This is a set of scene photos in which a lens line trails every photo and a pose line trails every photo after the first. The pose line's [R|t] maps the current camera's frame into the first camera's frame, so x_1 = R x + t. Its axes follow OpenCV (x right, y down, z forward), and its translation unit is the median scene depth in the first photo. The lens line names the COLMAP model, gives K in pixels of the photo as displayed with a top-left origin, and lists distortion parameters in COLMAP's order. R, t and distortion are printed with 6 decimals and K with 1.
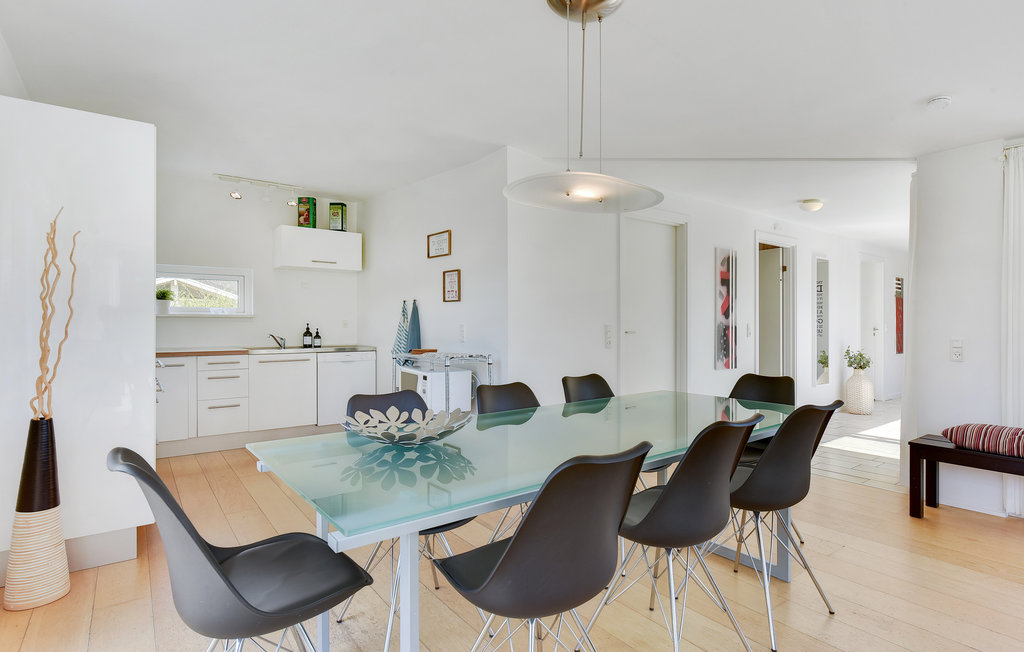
lens RADIAL K [[514.4, 0, 513.1], [0, 514.4, 318.8], [0, 0, 1]] dist [0.009462, 0.000219]
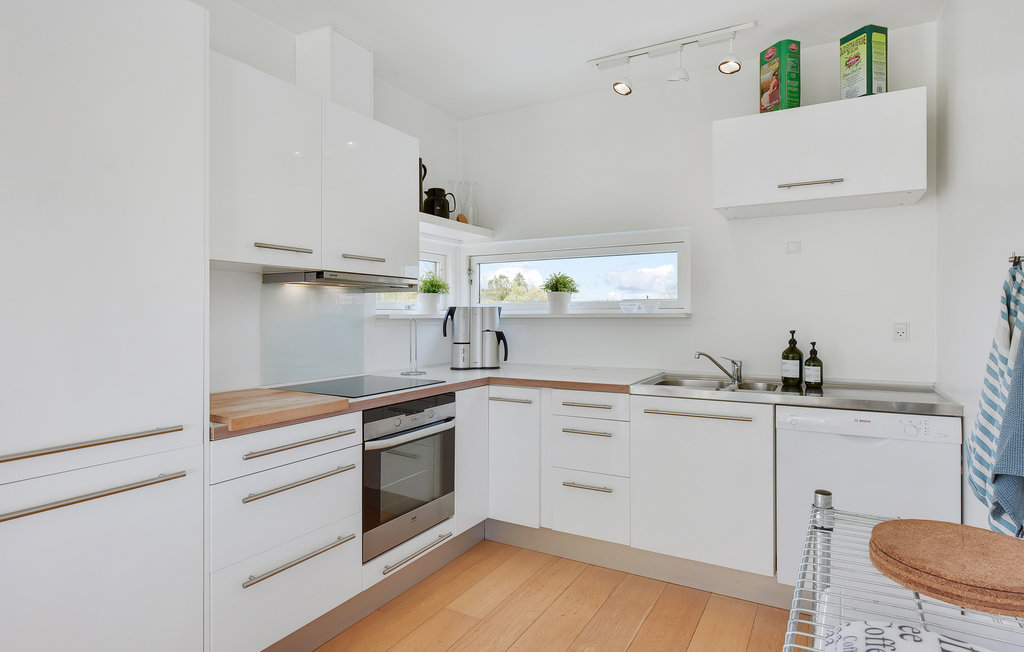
lens RADIAL K [[567.2, 0, 510.9], [0, 567.2, 315.6], [0, 0, 1]] dist [-0.001768, -0.000764]
pose [[0.399251, -0.002898, -0.916837, -0.046737], [0.012250, 0.999923, 0.002173, -0.008046], [0.916760, -0.012099, 0.399255, 0.596972]]
